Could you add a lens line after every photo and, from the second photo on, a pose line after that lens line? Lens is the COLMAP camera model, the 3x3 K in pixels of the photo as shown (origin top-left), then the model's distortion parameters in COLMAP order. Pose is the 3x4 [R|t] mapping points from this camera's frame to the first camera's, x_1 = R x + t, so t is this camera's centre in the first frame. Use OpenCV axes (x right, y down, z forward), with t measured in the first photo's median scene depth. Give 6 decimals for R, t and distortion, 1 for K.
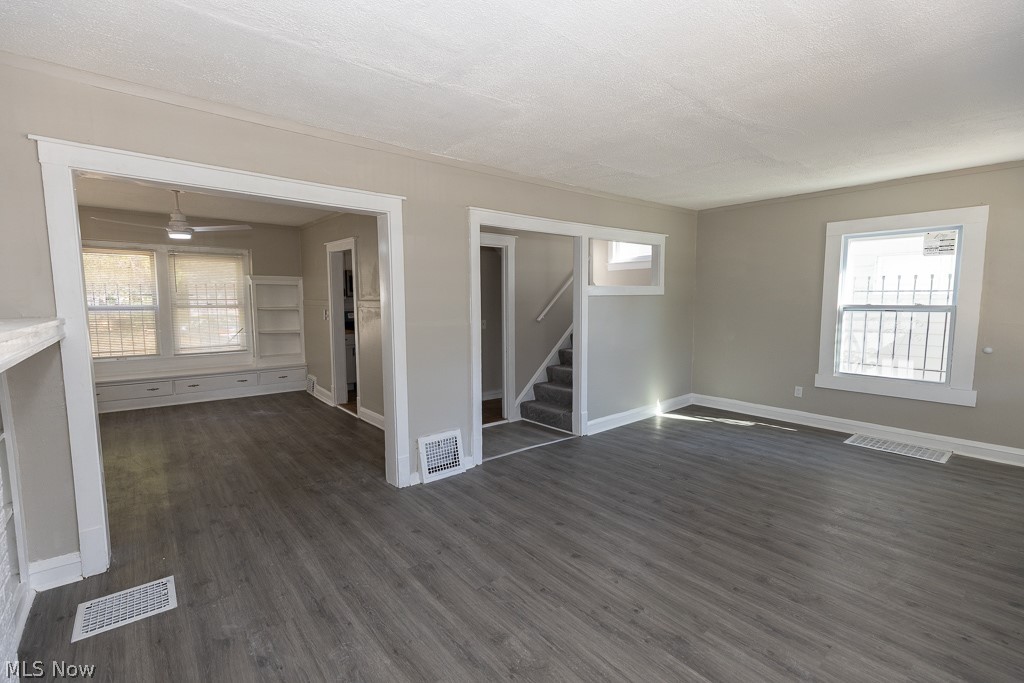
lens RADIAL K [[456.4, 0, 508.9], [0, 456.4, 340.1], [0, 0, 1]] dist [0.007025, -0.001119]
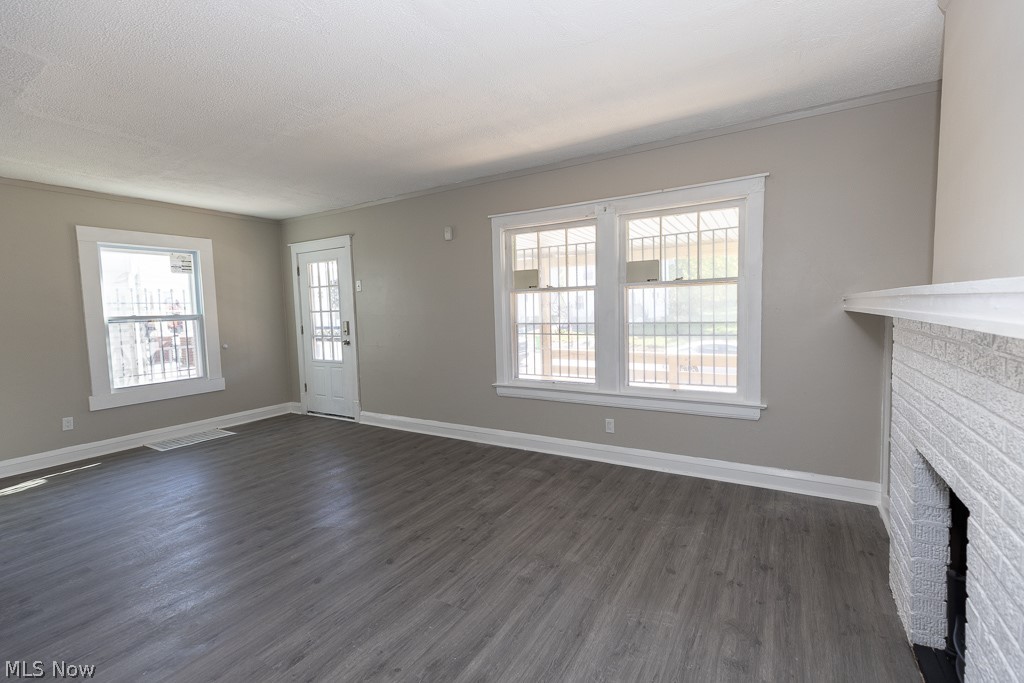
lens RADIAL K [[456.4, 0, 509.6], [0, 456.4, 339.8], [0, 0, 1]] dist [0.007025, -0.001119]
pose [[-0.328436, -0.053176, 0.943028, -0.467436], [0.117567, 0.988348, 0.096677, -0.026701], [-0.937181, 0.142621, -0.318358, 0.580893]]
